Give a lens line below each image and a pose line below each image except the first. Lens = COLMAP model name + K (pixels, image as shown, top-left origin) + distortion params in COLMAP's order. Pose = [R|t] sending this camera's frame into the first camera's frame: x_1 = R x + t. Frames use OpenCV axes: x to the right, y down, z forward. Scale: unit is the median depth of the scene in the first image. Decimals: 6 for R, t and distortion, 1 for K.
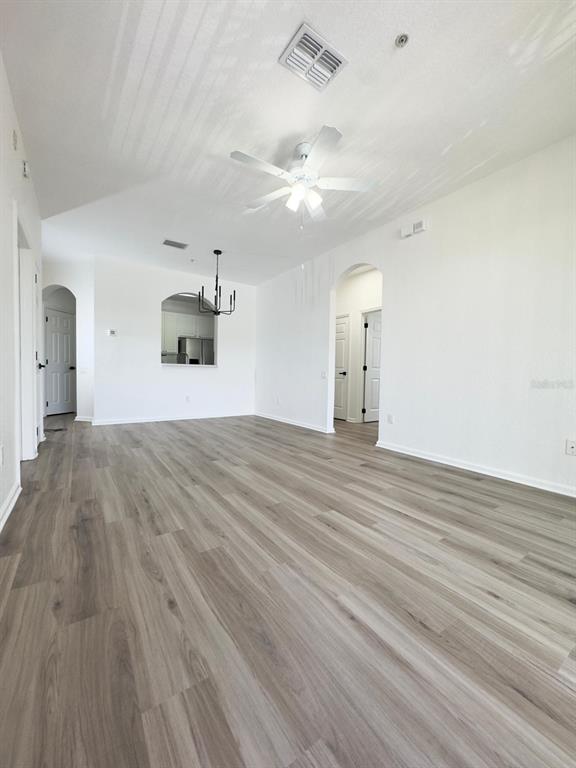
lens RADIAL K [[306.8, 0, 289.3], [0, 306.8, 384.8], [0, 0, 1]] dist [-0.003810, 0.000846]
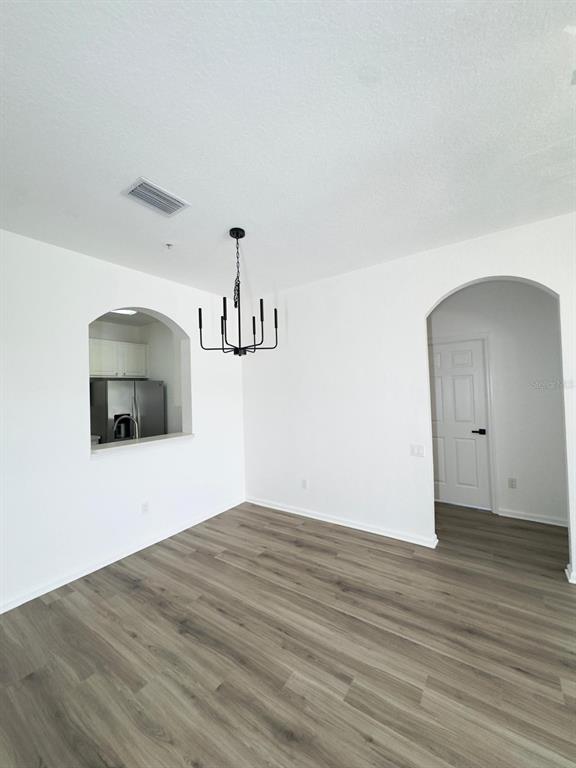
lens RADIAL K [[306.8, 0, 287.2], [0, 306.8, 382.7], [0, 0, 1]] dist [-0.003810, 0.000846]
pose [[0.935371, -0.038484, 0.351569, -0.631724], [0.059826, 0.996954, -0.050040, -0.280258], [-0.348573, 0.067839, 0.934824, 0.933710]]
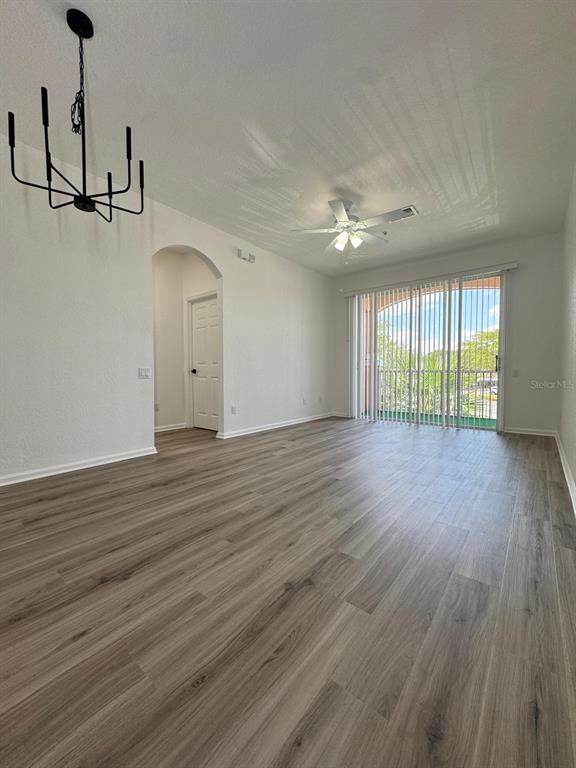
lens RADIAL K [[306.8, 0, 289.2], [0, 306.8, 383.9], [0, 0, 1]] dist [-0.003810, 0.000846]
pose [[-0.284907, -0.054496, 0.957005, -1.190106], [0.030041, 0.997385, 0.065738, -0.079912], [-0.958084, 0.047479, -0.282524, 1.629325]]
